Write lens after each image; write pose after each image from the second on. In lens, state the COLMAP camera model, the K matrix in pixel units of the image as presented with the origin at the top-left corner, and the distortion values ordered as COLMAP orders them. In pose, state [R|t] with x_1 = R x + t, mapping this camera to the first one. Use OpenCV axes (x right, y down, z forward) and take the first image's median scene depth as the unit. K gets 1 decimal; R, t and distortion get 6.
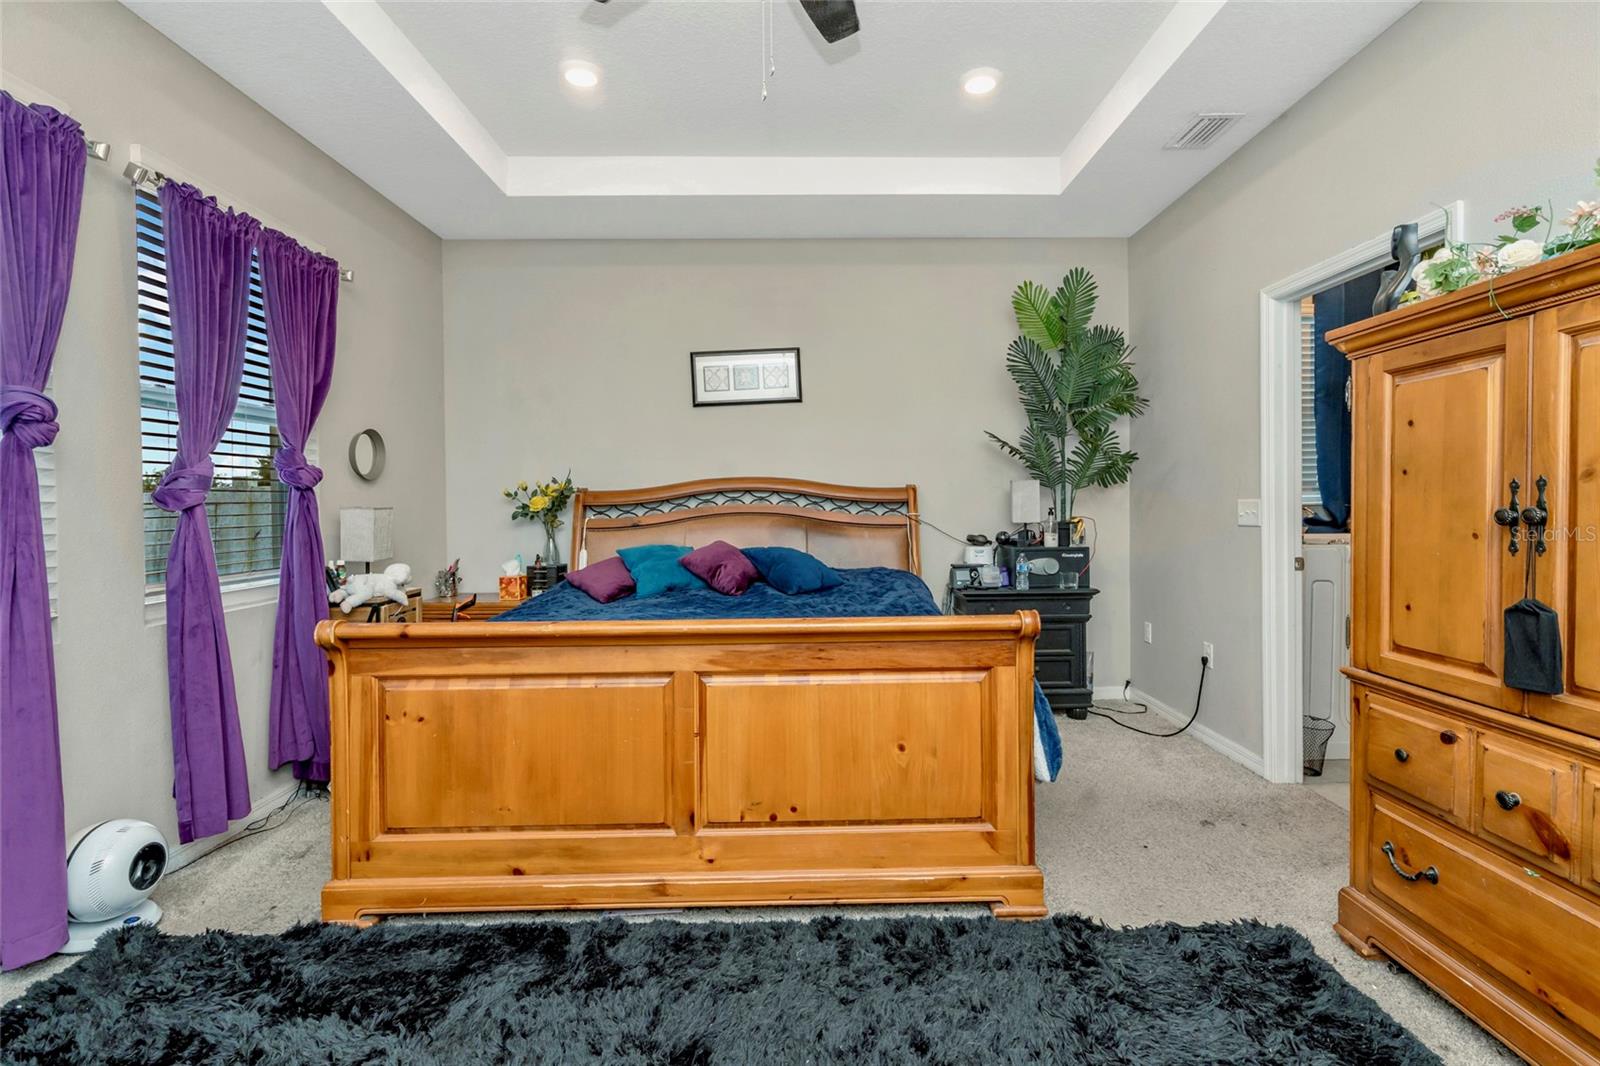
lens RADIAL K [[734.7, 0, 809.8], [0, 734.7, 506.6], [0, 0, 1]] dist [0.003718, -0.001163]
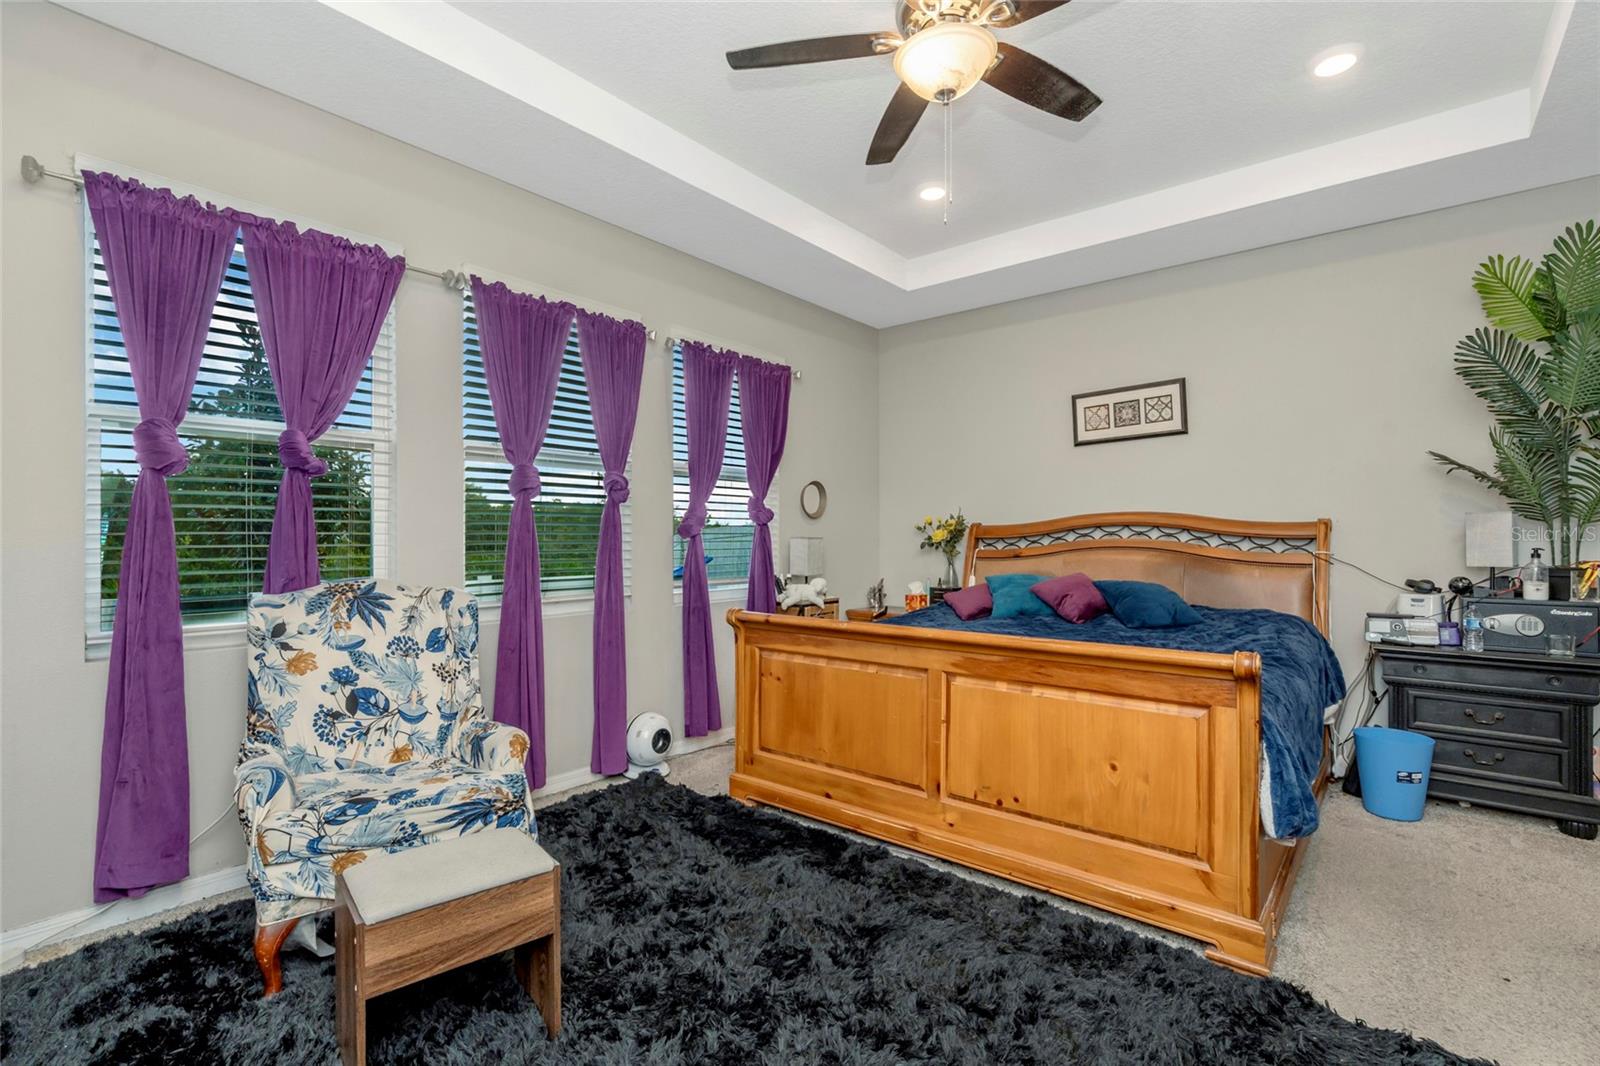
lens RADIAL K [[734.7, 0, 813.4], [0, 734.7, 535.0], [0, 0, 1]] dist [0.003718, -0.001163]
pose [[0.765339, 0.009053, -0.643563, 0.440997], [-0.012608, 0.999920, -0.000928, -0.003410], [0.643503, 0.008824, 0.765392, -0.096039]]
